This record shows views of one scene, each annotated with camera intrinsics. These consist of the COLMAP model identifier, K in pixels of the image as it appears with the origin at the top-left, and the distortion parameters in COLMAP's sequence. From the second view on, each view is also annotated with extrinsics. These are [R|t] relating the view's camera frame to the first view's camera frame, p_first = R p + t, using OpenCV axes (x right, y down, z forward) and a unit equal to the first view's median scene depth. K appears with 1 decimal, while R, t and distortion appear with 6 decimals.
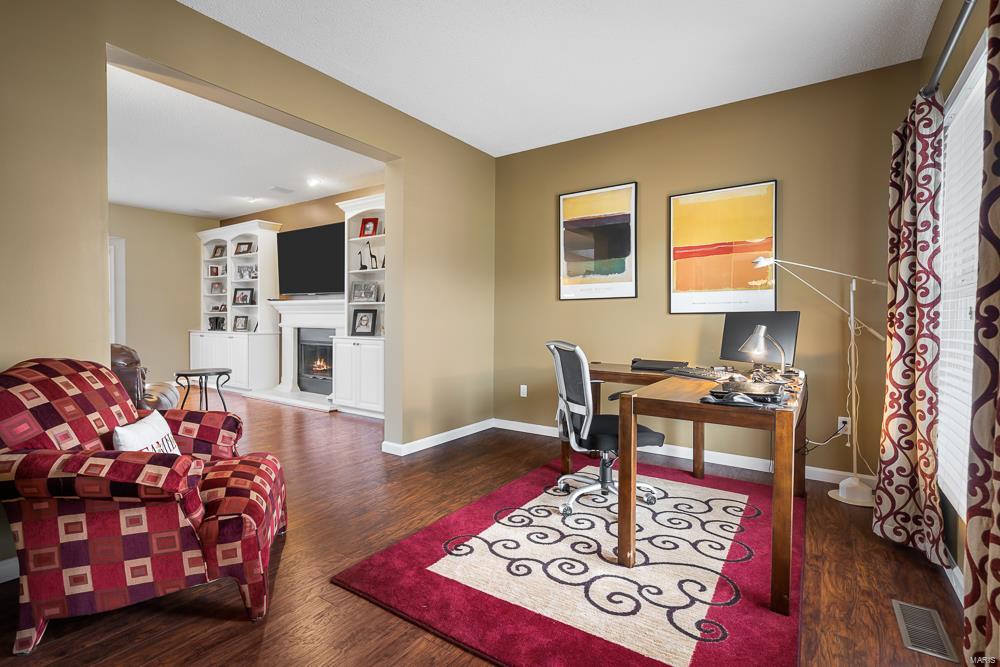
lens RADIAL K [[476.3, 0, 502.7], [0, 476.3, 331.7], [0, 0, 1]] dist [0.024703, -0.000162]
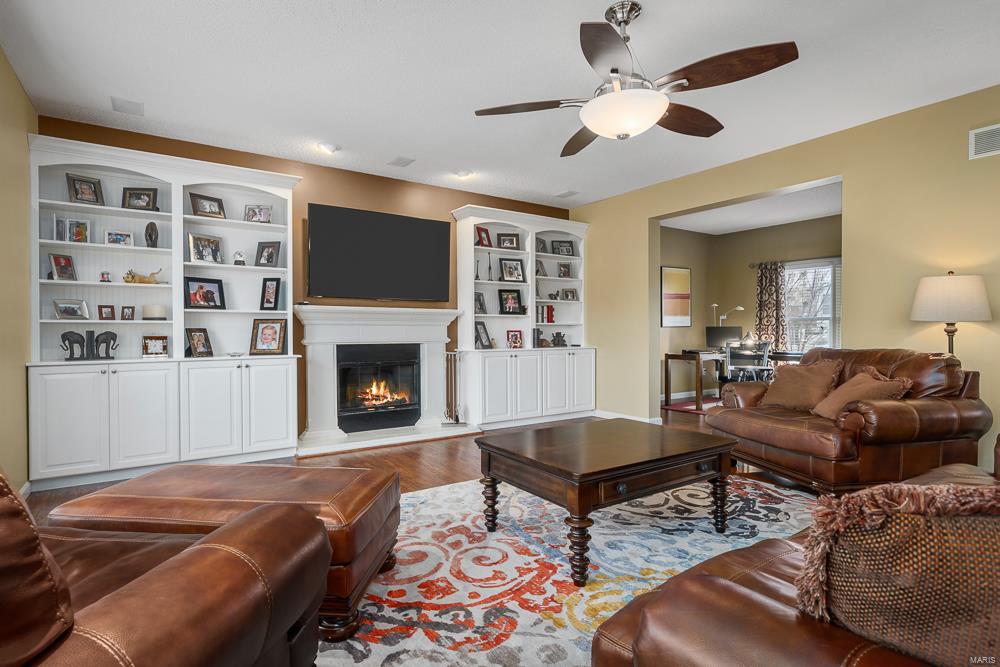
lens RADIAL K [[493.1, 0, 493.4], [0, 493.1, 338.8], [0, 0, 1]] dist [0.001209, -0.000689]
pose [[0.370798, -0.020946, 0.928477, -1.012966], [0.029848, 0.999498, 0.010628, -0.018216], [-0.928234, 0.023773, 0.371237, 0.517807]]
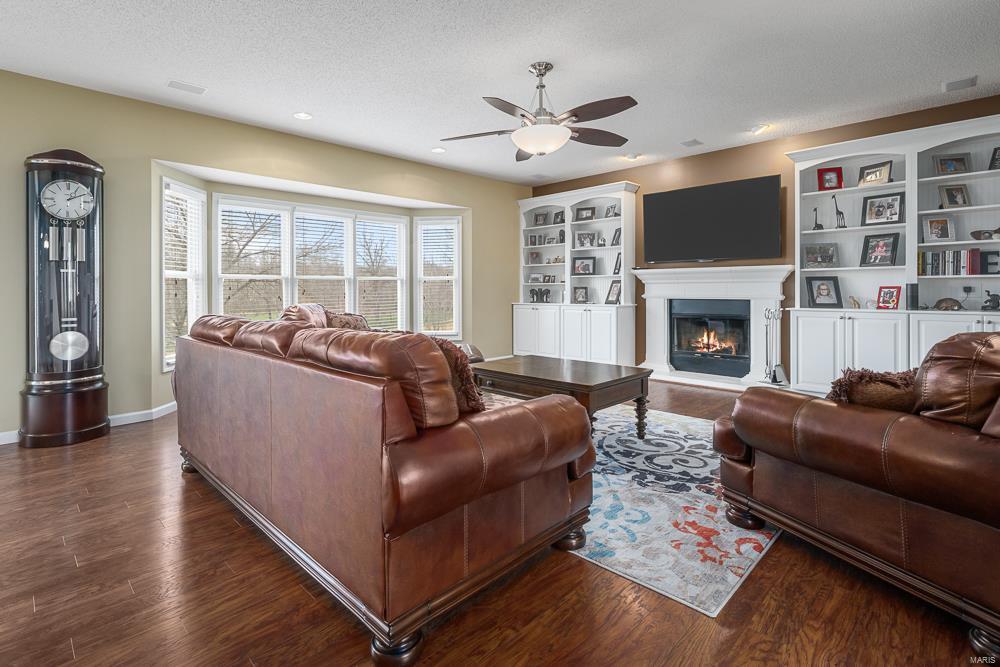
lens RADIAL K [[493.1, 0, 480.9], [0, 493.1, 291.1], [0, 0, 1]] dist [0.001209, -0.000689]
pose [[0.982207, -0.012535, -0.187383, -0.598867], [0.008611, 0.999727, -0.021743, -0.006029], [0.187604, 0.019743, 0.982046, 0.030148]]
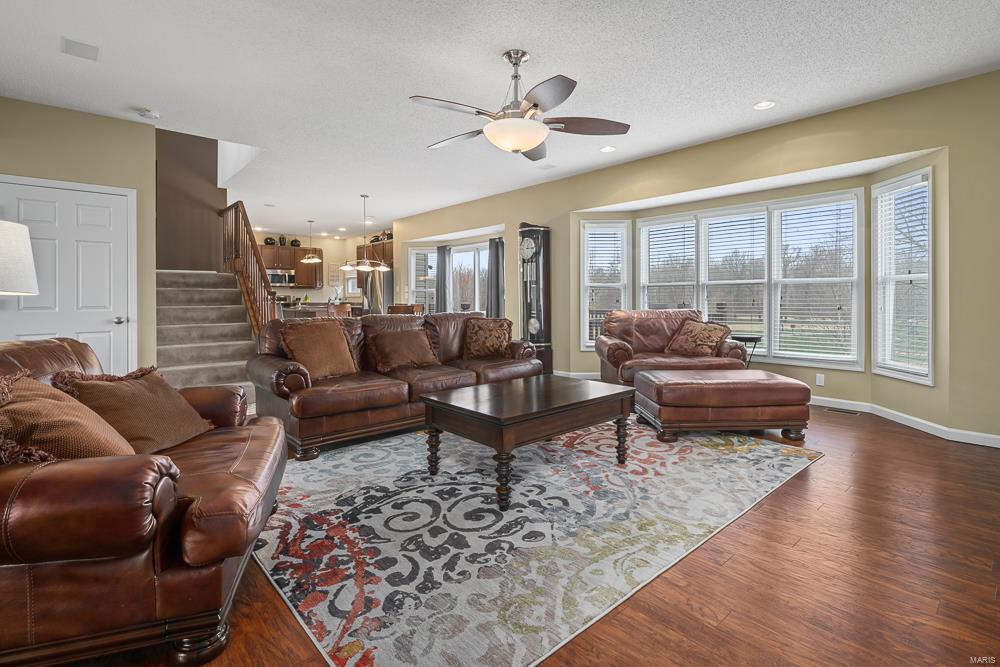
lens RADIAL K [[493.1, 0, 510.9], [0, 493.1, 296.1], [0, 0, 1]] dist [0.001209, -0.000689]
pose [[-0.247930, -0.004612, -0.968767, -0.165962], [-0.019054, 0.999818, 0.000117, -0.022643], [0.968591, 0.018488, -0.247973, 0.678471]]
